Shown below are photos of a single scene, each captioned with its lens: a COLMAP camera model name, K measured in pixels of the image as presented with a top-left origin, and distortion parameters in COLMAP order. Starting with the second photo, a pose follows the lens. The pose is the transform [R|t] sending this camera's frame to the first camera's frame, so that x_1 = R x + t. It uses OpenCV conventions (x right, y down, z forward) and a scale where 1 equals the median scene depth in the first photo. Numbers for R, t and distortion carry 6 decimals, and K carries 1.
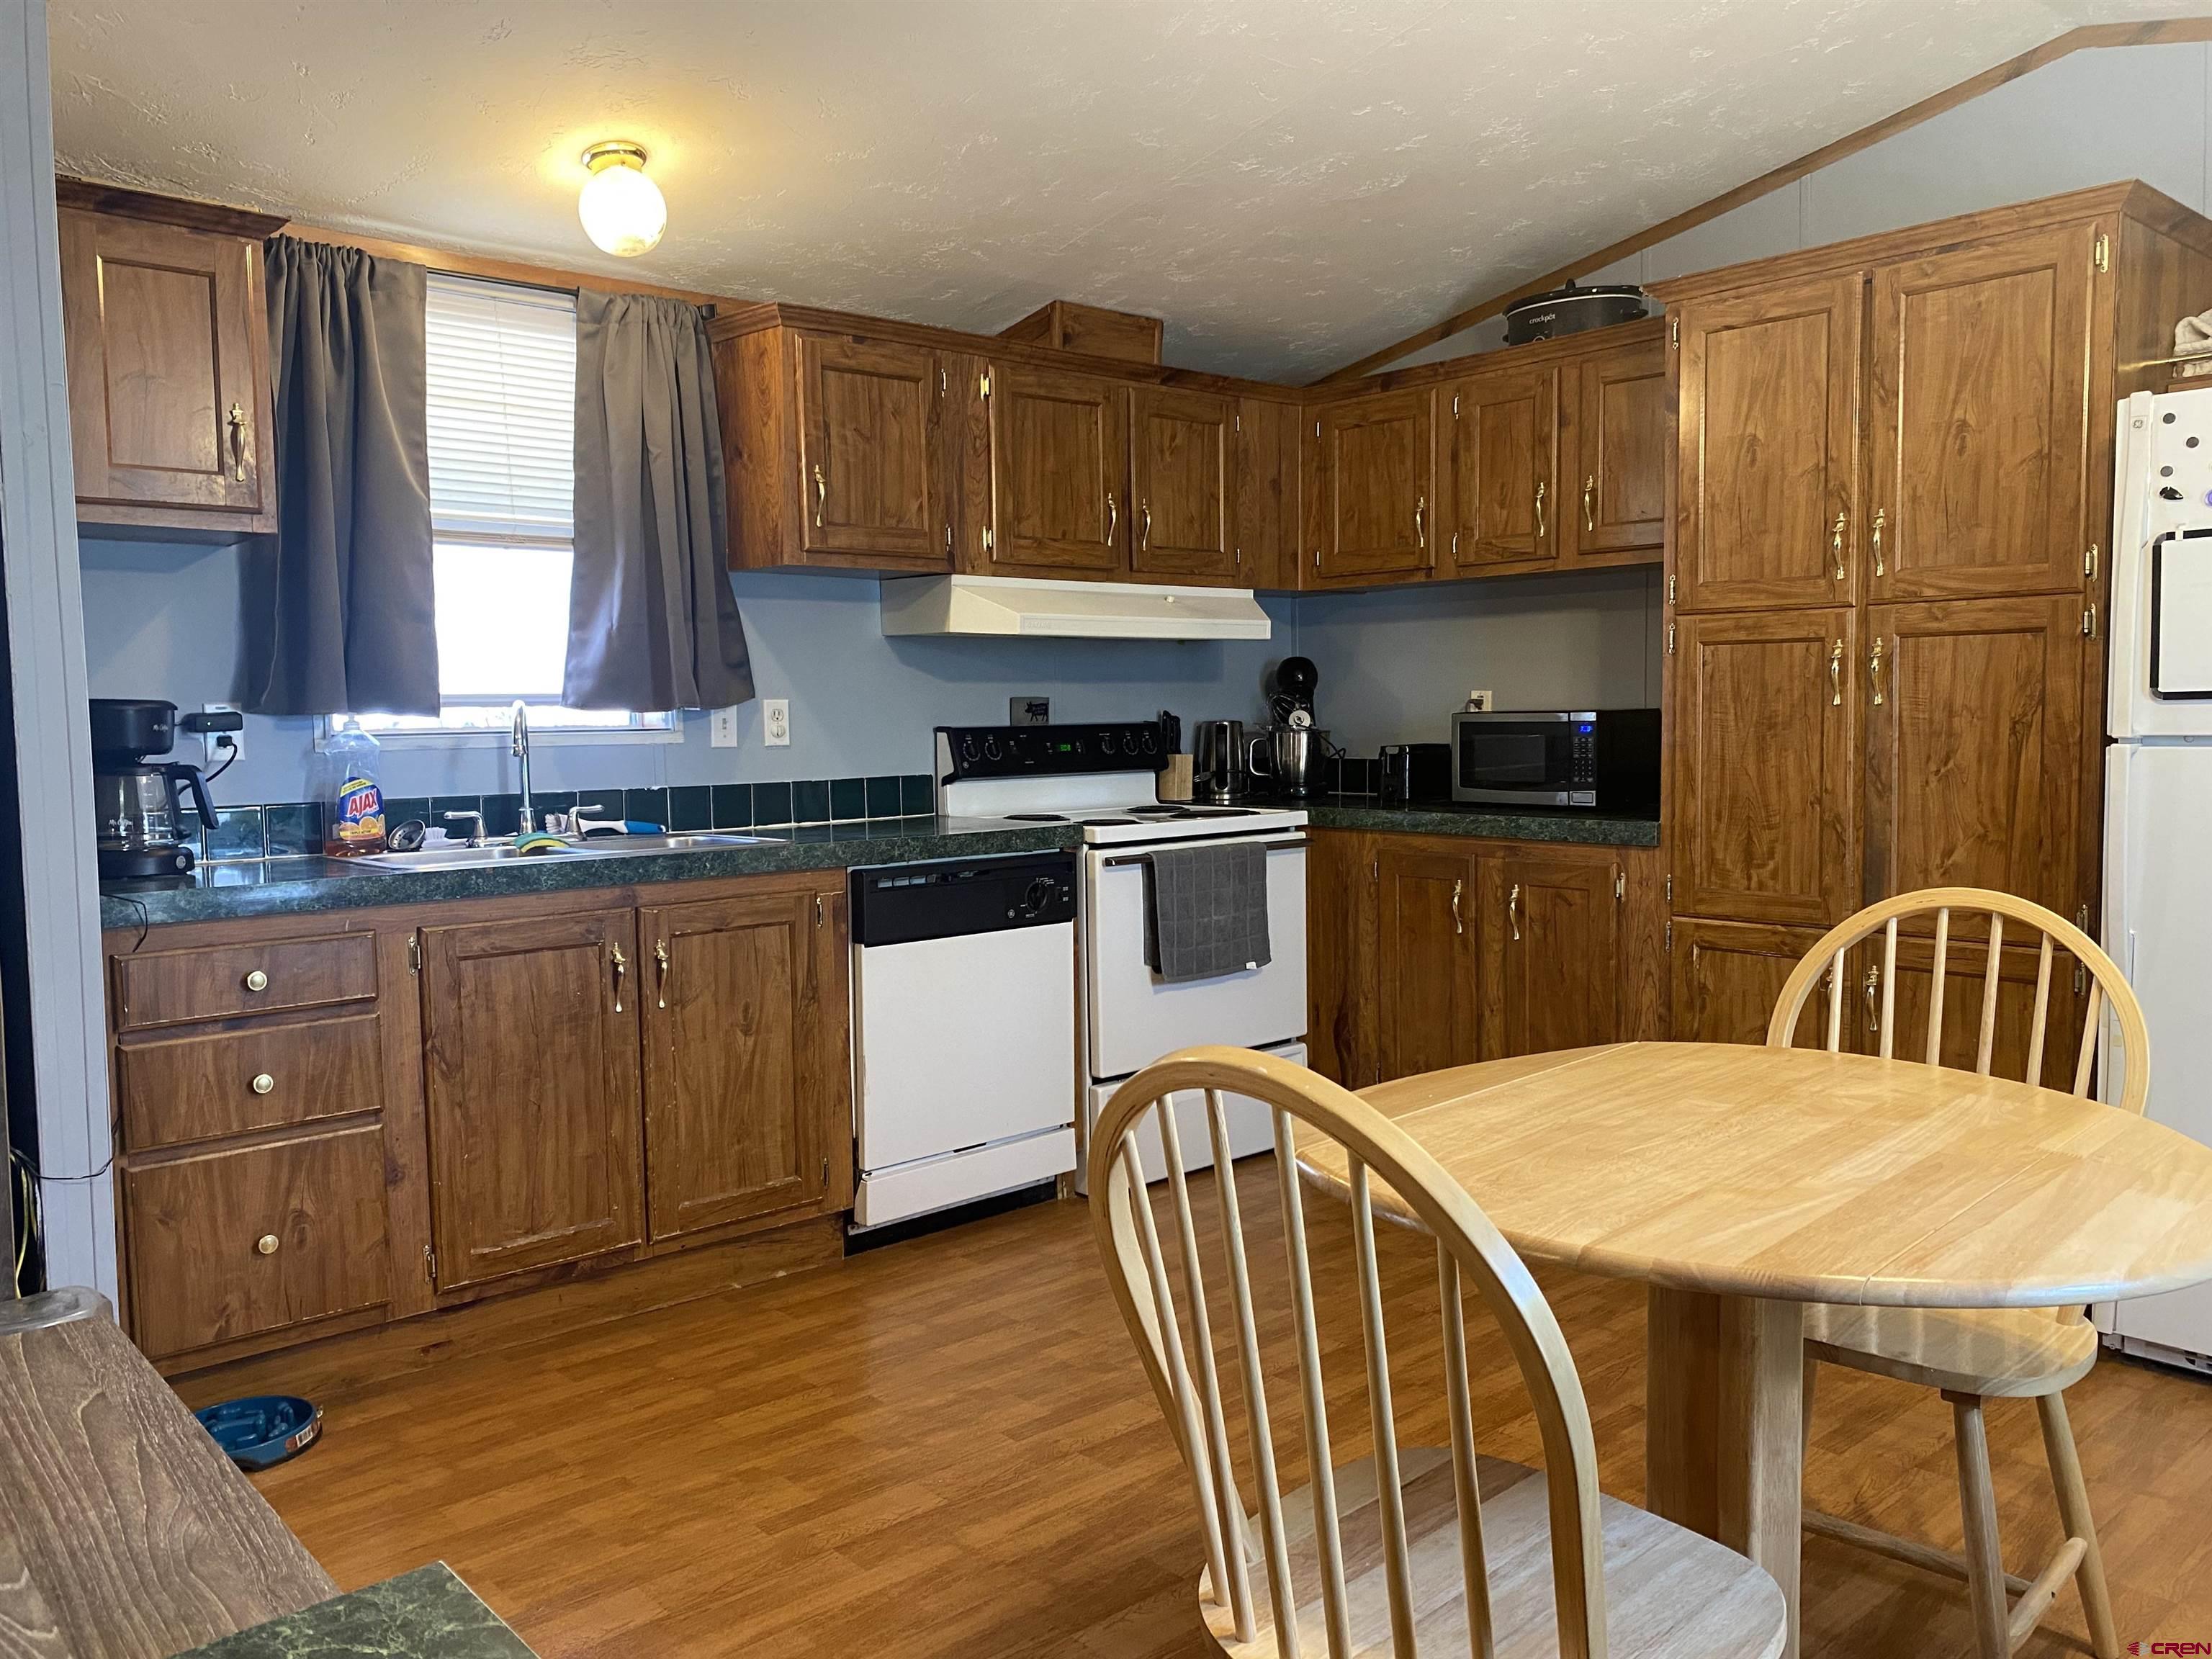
lens RADIAL K [[1695.9, 0, 1096.8], [0, 1695.9, 829.5], [0, 0, 1]] dist [0.014260, -0.006670]
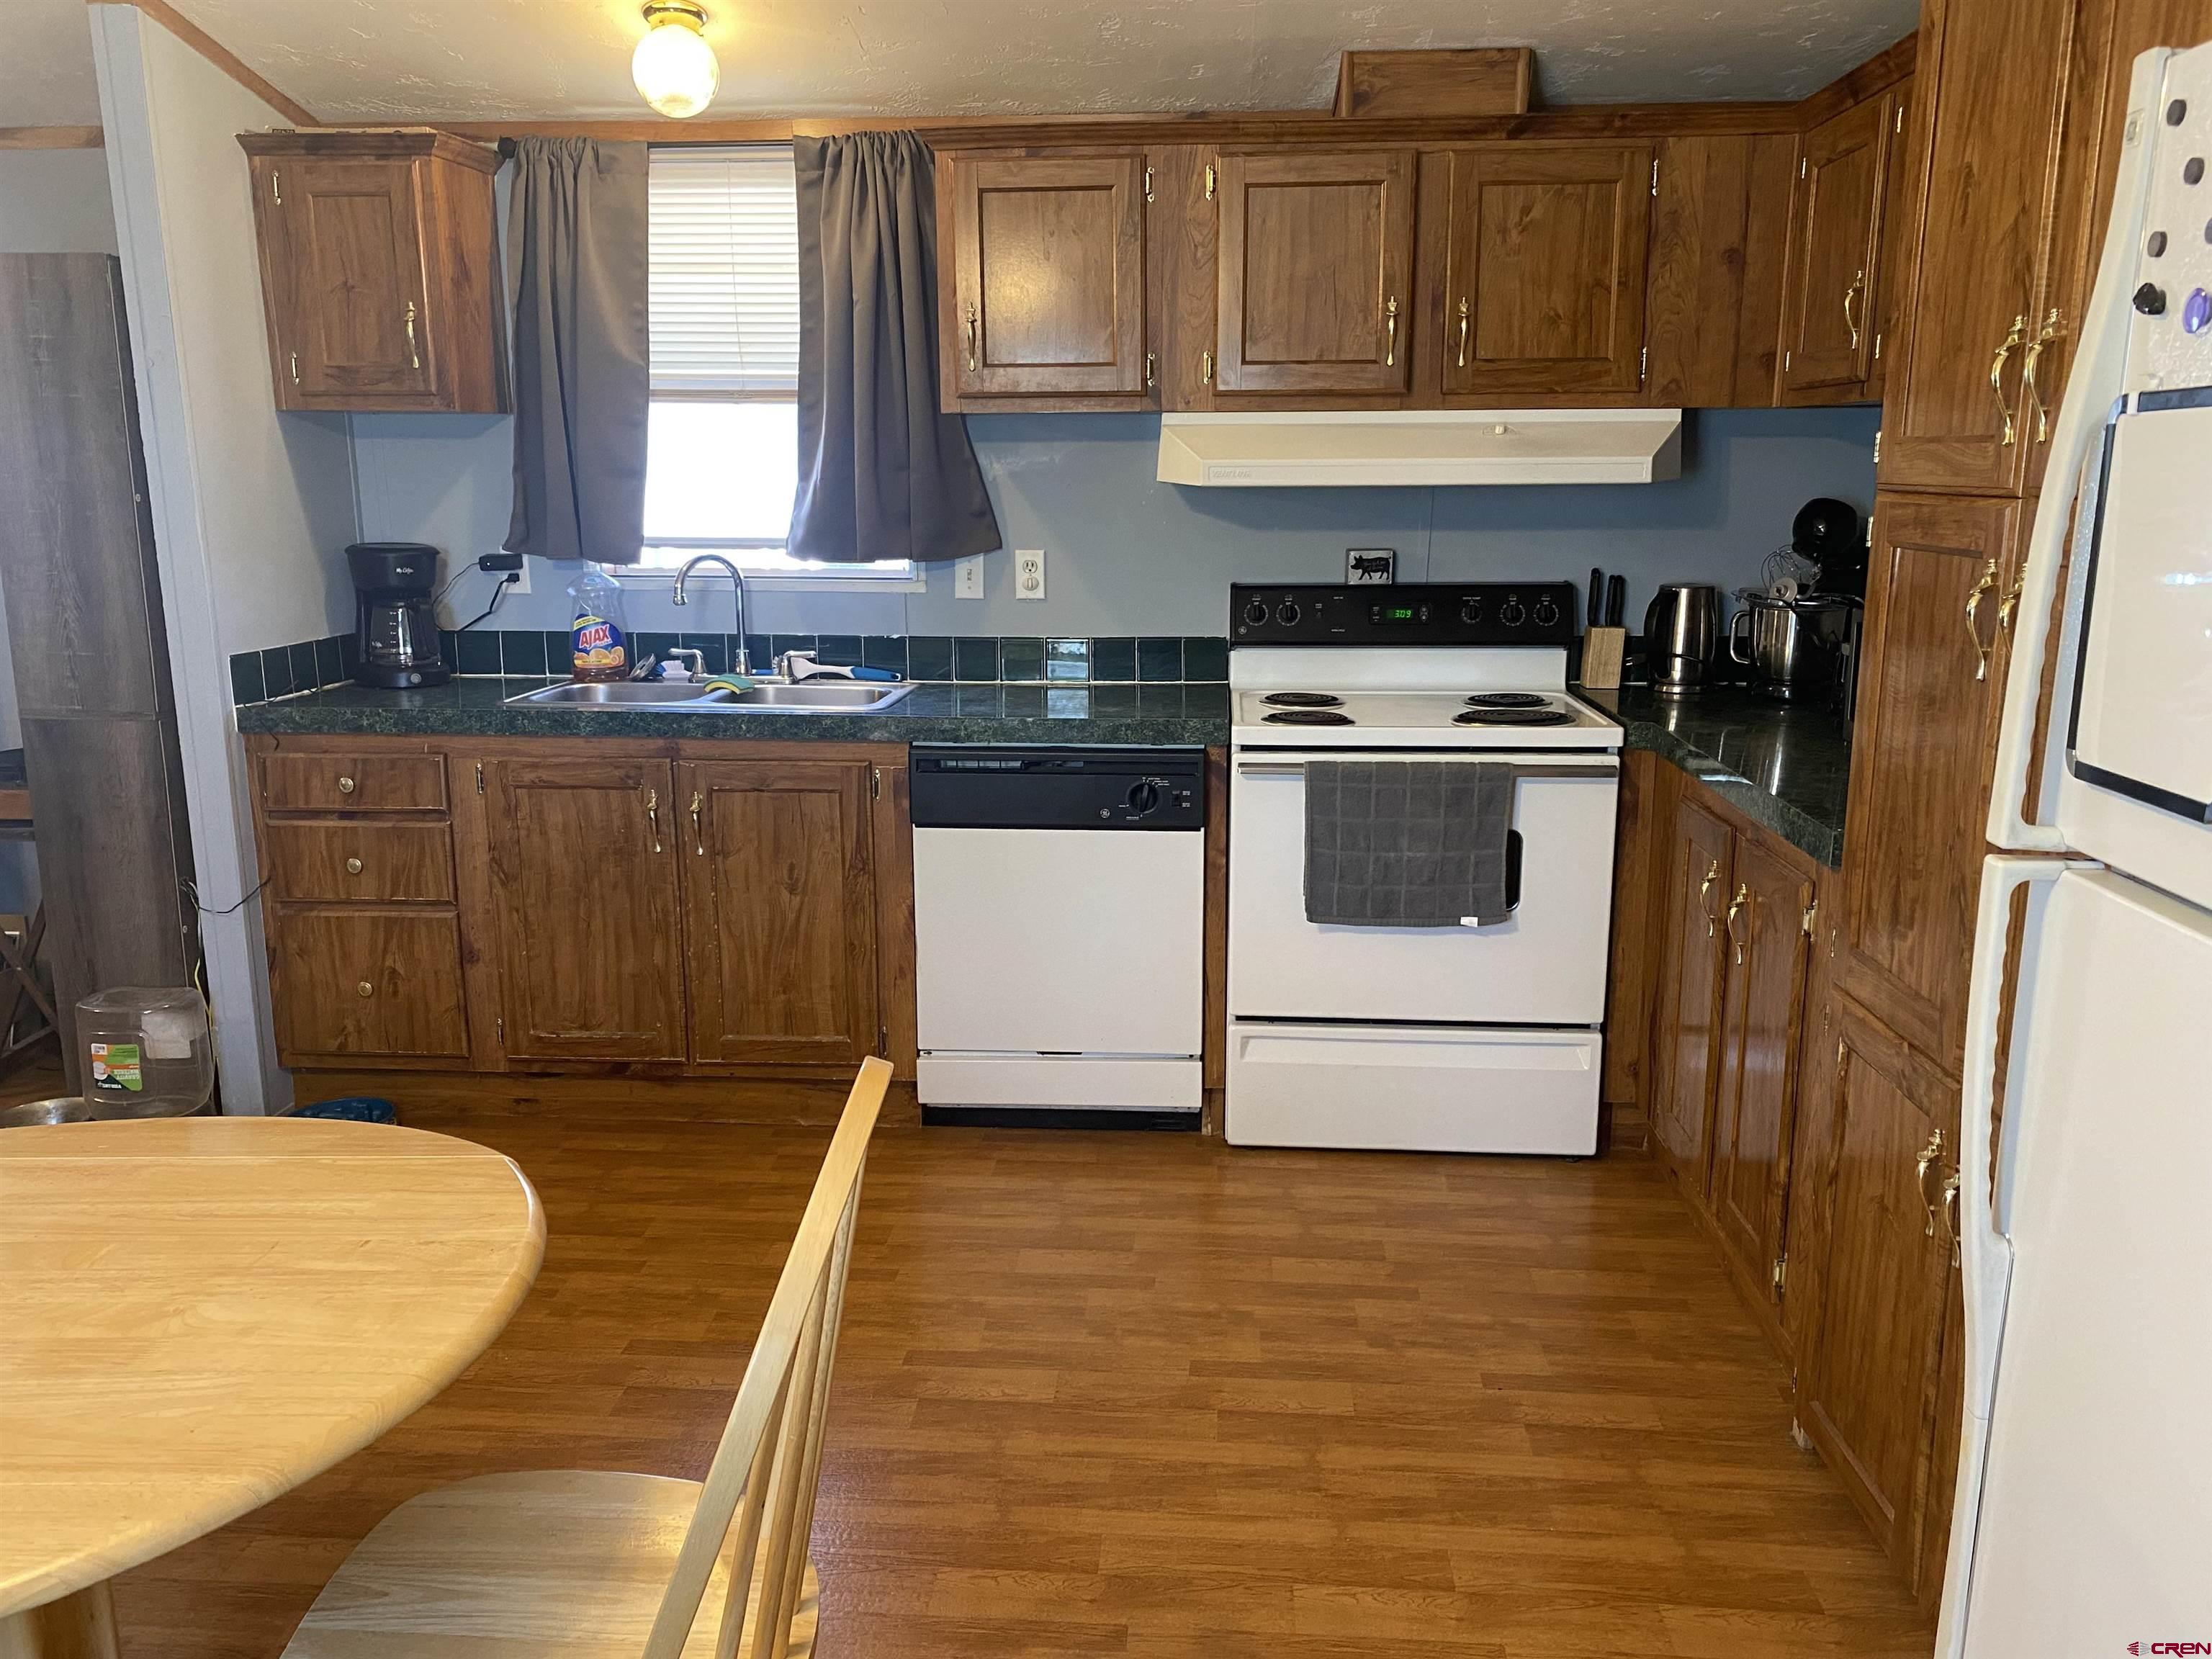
lens RADIAL K [[1695.9, 0, 1096.8], [0, 1695.9, 829.5], [0, 0, 1]] dist [0.014260, -0.006670]
pose [[0.696339, 0.163371, -0.698871, 0.617618], [-0.059569, 0.983544, 0.170565, -0.100449], [0.715236, -0.077140, 0.694612, 0.411352]]
